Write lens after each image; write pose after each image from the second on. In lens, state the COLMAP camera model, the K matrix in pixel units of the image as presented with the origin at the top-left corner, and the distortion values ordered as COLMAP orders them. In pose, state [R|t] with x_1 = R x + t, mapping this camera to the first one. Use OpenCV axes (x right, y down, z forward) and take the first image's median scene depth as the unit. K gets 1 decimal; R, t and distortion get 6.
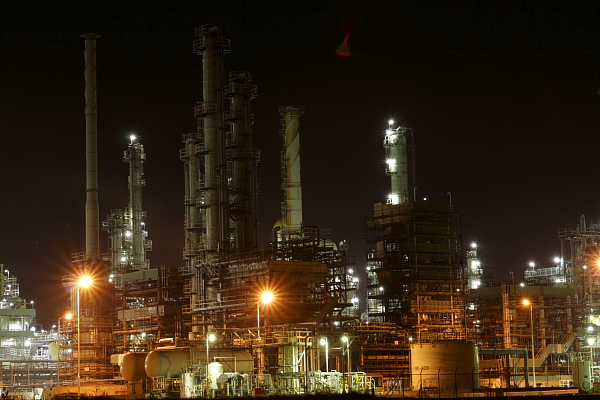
lens RADIAL K [[1580.7, 0, 297.9], [0, 1580.7, 203.9], [0, 0, 1]] dist [0.167692, 0.000000]
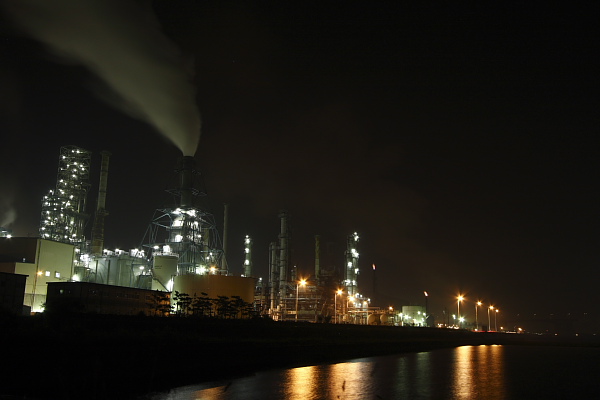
lens RADIAL K [[596.7, 0, 299.7], [0, 596.7, 199.9], [0, 0, 1]] dist [0.011429, 0.000000]
pose [[0.856859, 0.153105, 0.492293, -0.538682], [-0.105885, 0.986792, -0.122598, 0.011275], [-0.504561, 0.052923, 0.861753, -0.056436]]
